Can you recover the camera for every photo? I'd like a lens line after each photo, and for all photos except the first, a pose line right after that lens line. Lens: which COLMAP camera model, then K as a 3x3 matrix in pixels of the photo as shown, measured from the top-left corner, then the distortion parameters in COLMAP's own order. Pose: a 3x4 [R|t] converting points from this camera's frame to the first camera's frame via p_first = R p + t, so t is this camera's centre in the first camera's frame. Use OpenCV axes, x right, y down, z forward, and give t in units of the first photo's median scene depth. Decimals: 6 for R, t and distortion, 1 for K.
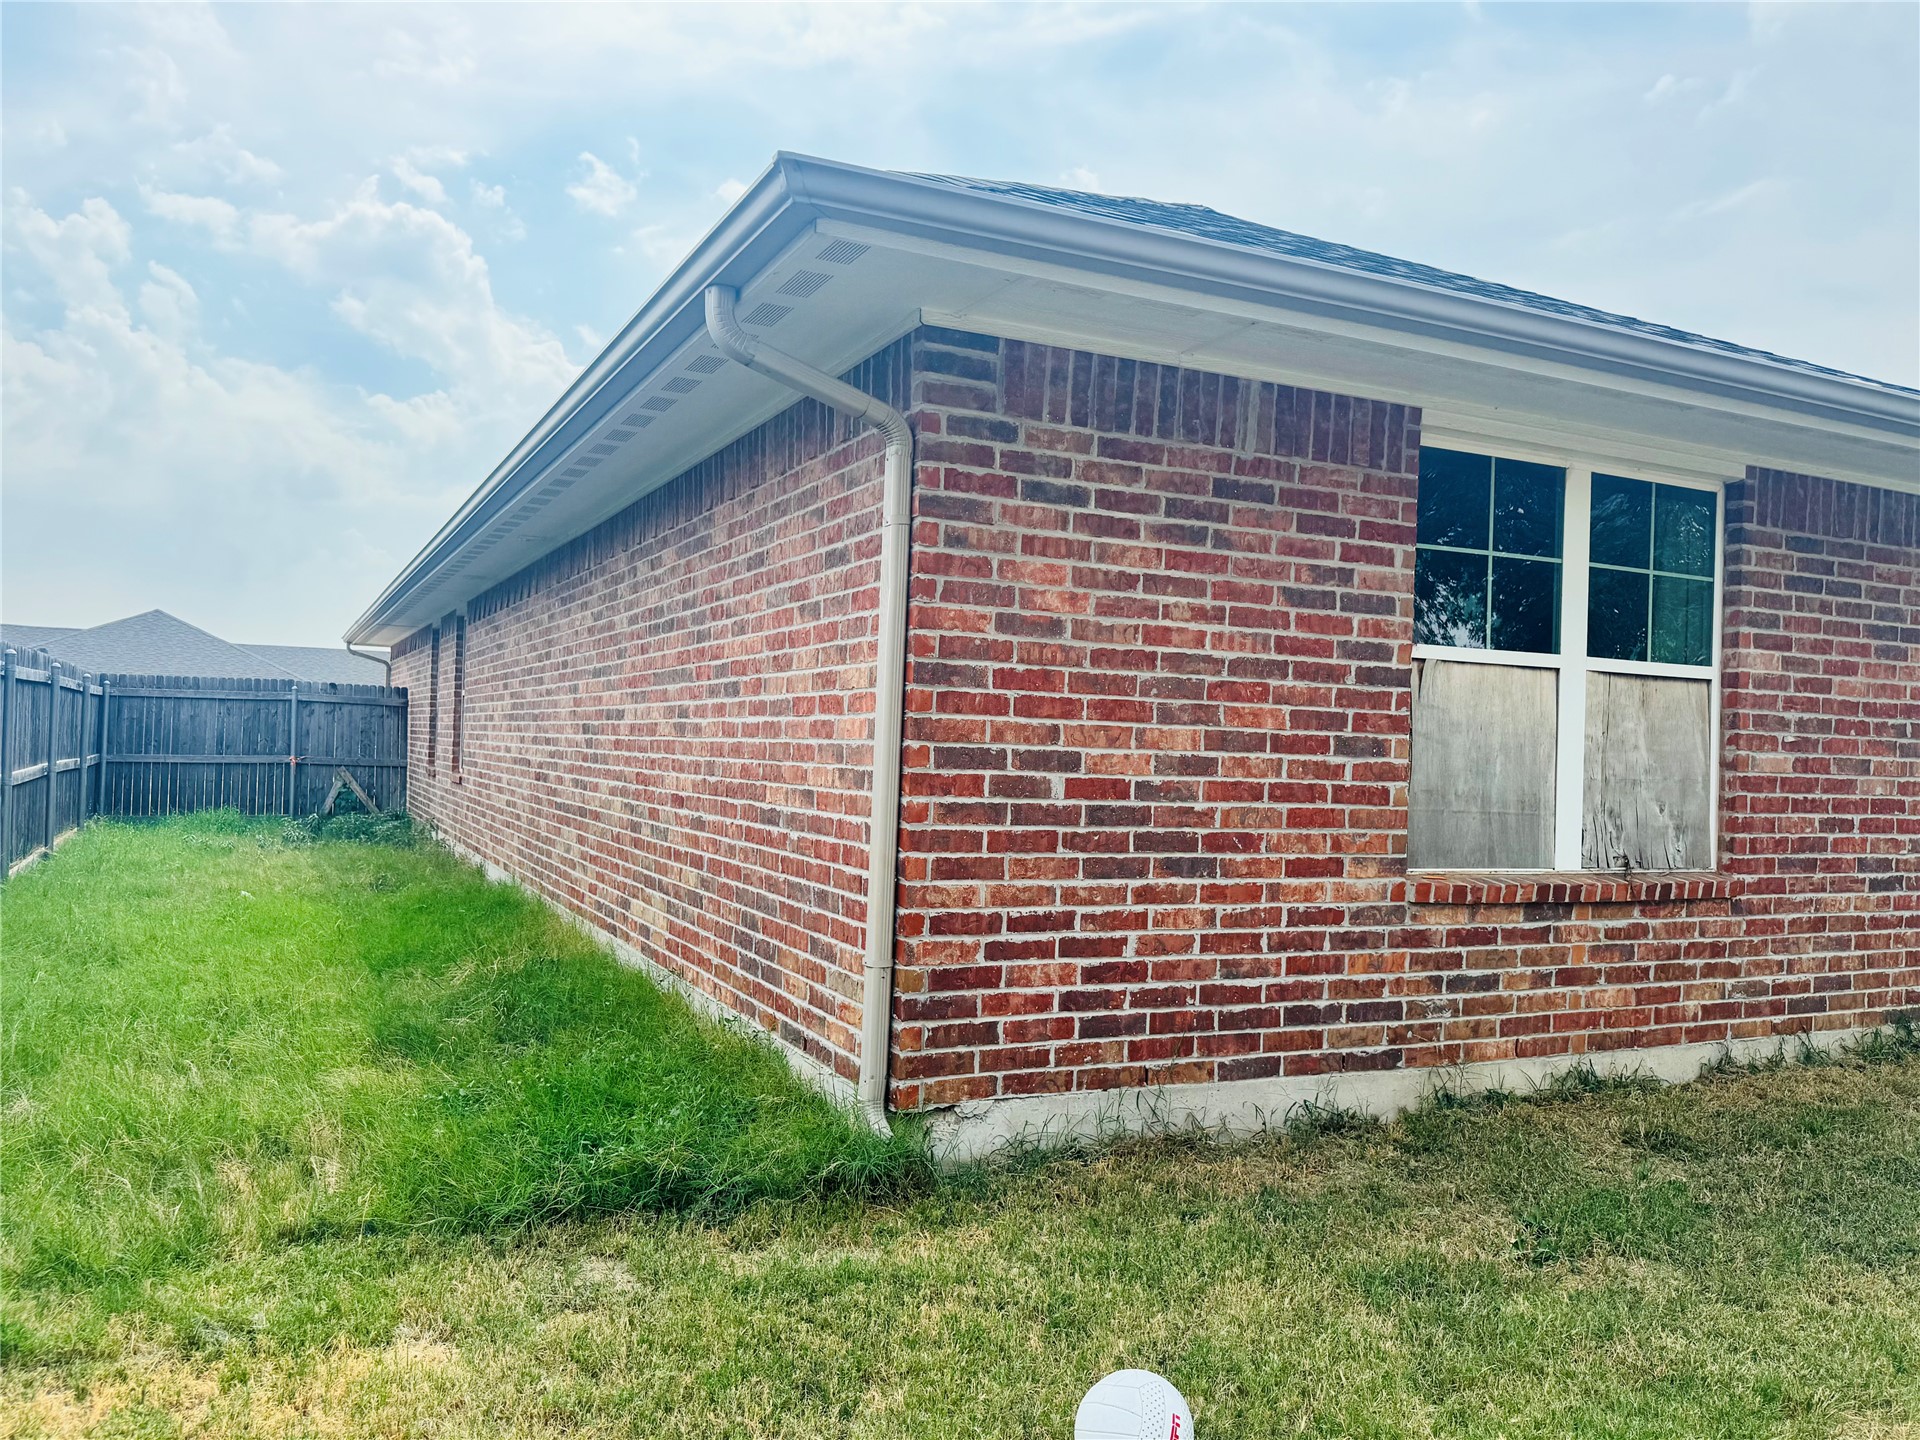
lens RADIAL K [[1492.4, 0, 960.5], [0, 1492.4, 719.5], [0, 0, 1]] dist [0.032491, -0.039349]
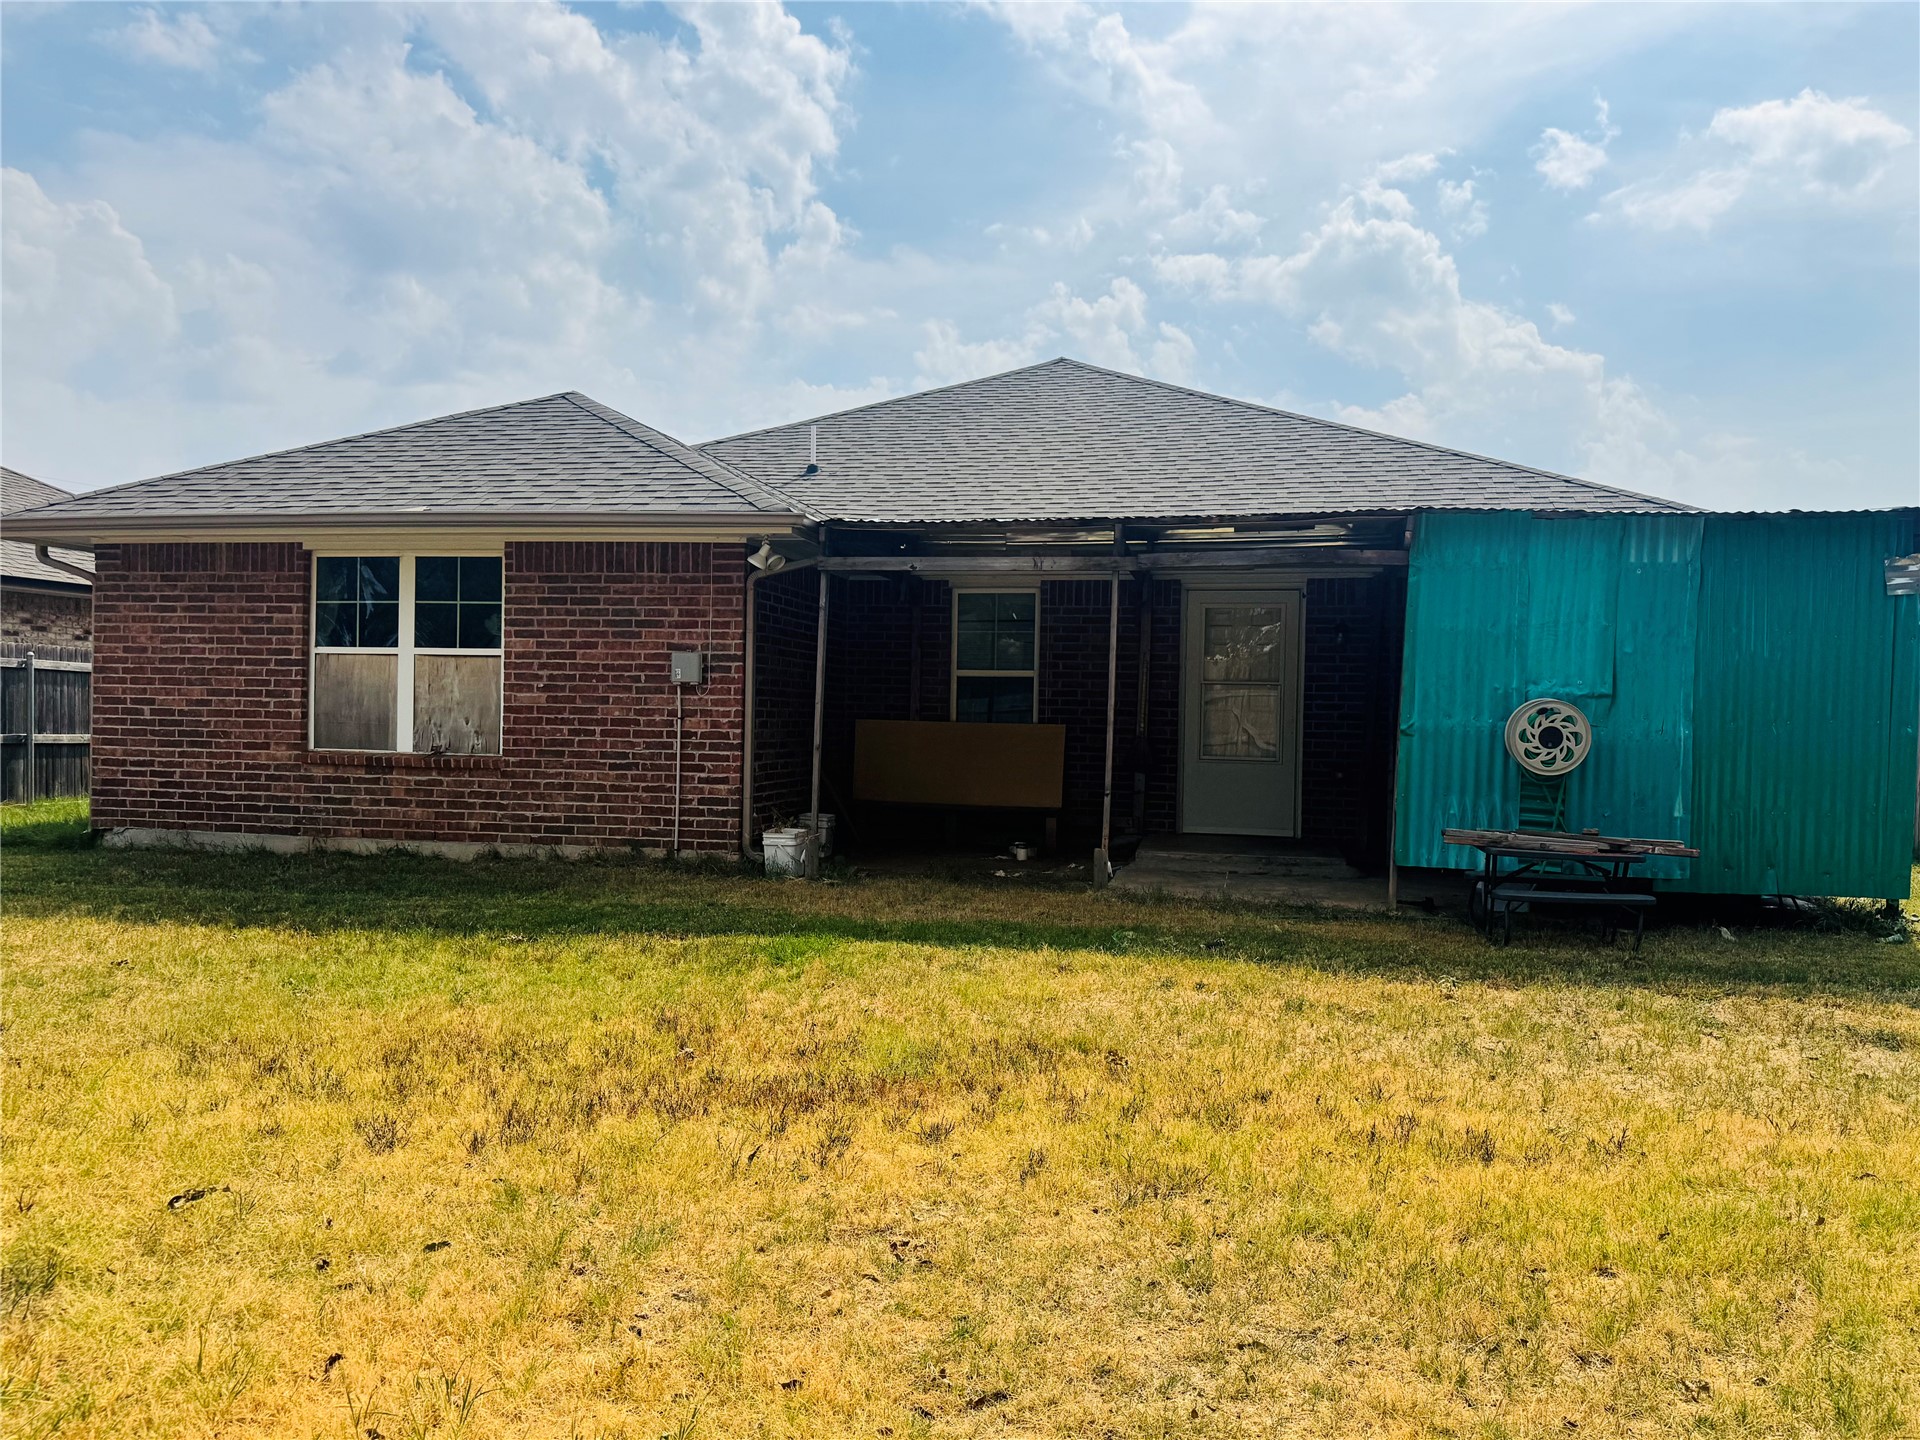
lens RADIAL K [[1492.4, 0, 969.6], [0, 1492.4, 725.6], [0, 0, 1]] dist [0.032491, -0.039349]
pose [[0.784301, -0.013638, -0.620231, 2.262640], [0.018911, 0.999819, 0.001930, 0.074247], [0.620093, -0.013243, 0.784417, -0.131068]]
